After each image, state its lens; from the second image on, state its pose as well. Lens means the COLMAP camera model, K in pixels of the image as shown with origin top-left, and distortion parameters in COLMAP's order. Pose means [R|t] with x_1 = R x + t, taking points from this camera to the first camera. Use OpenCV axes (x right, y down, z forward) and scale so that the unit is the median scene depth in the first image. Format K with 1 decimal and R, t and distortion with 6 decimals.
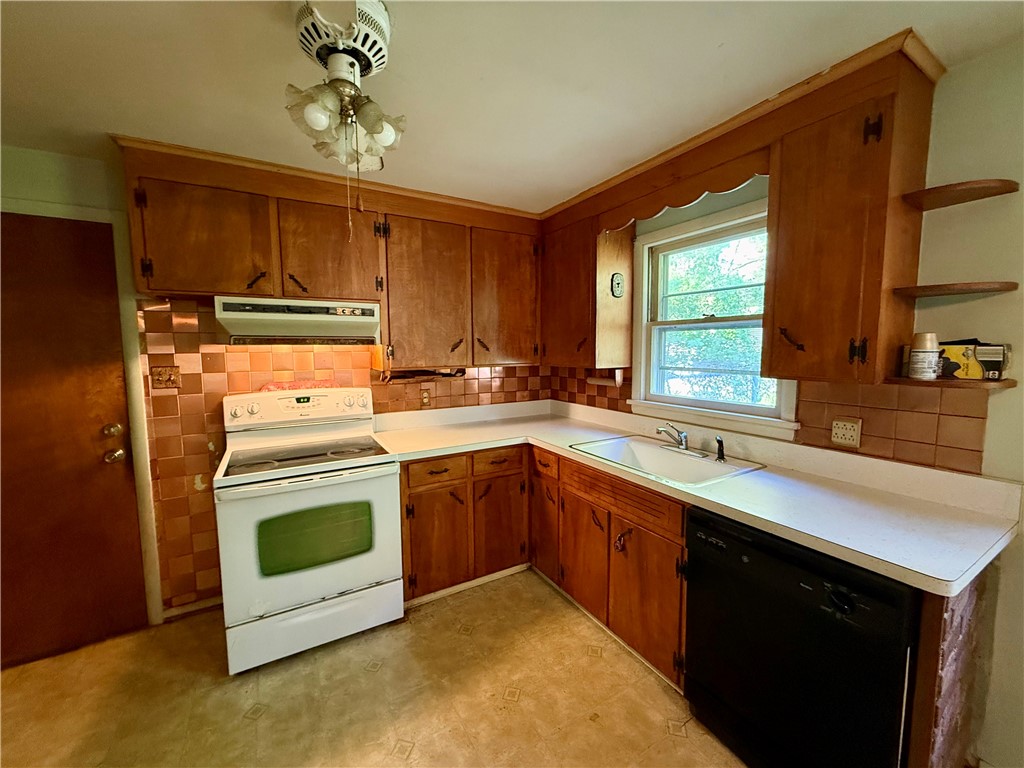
lens RADIAL K [[406.5, 0, 510.3], [0, 406.5, 384.6], [0, 0, 1]] dist [-0.001287, 0.000106]
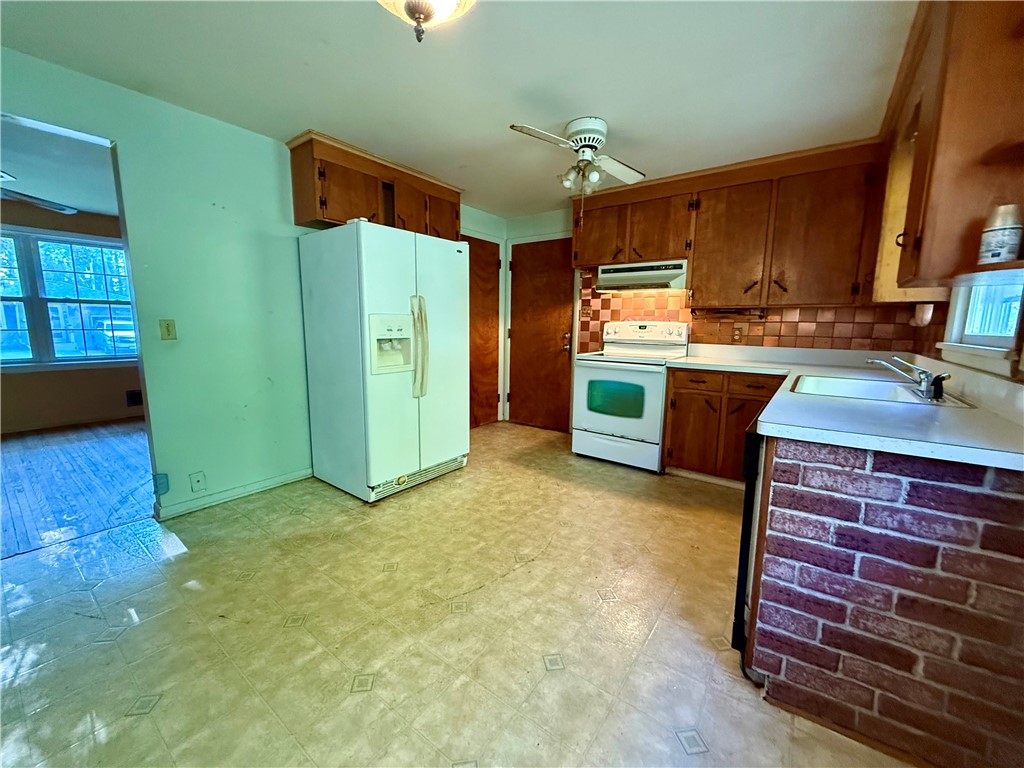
lens RADIAL K [[406.5, 0, 510.3], [0, 406.5, 384.6], [0, 0, 1]] dist [-0.001287, 0.000106]
pose [[0.388124, 0.151739, -0.909030, 0.800818], [-0.101681, 0.987382, 0.121403, 0.122686], [0.915981, 0.045311, 0.398656, -0.104040]]
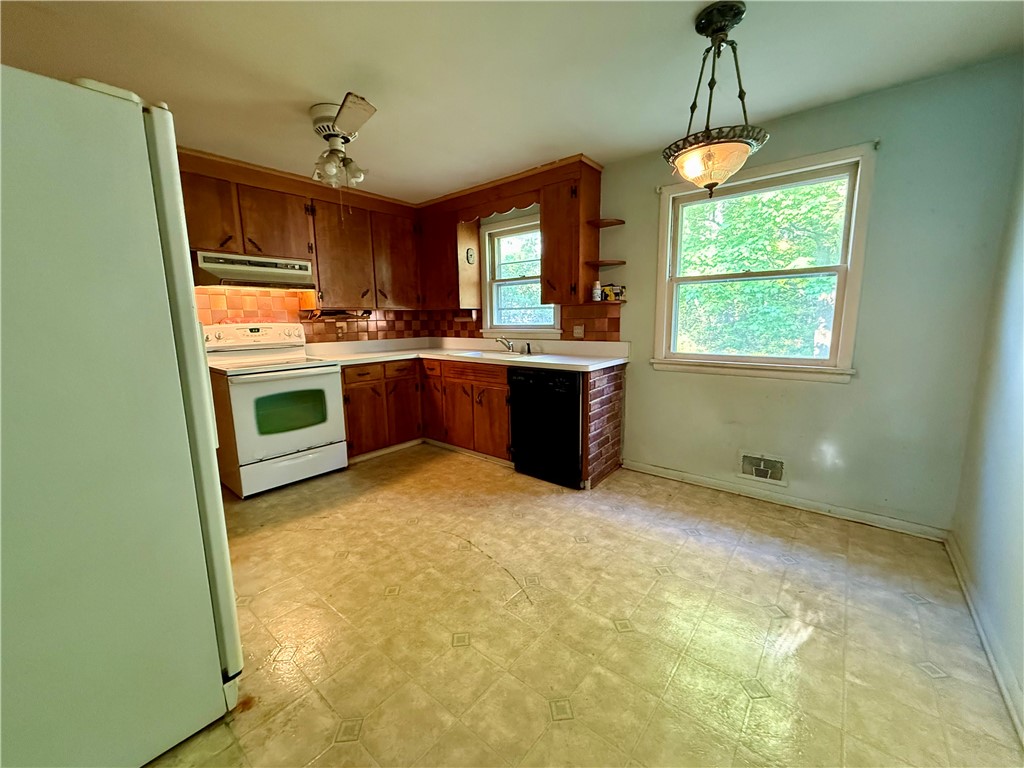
lens RADIAL K [[406.5, 0, 510.3], [0, 406.5, 384.6], [0, 0, 1]] dist [-0.001287, 0.000106]
pose [[0.941313, -0.061427, 0.331898, -0.164564], [0.039653, 0.996617, 0.071990, 0.162901], [-0.335197, -0.054604, 0.940564, -0.634044]]
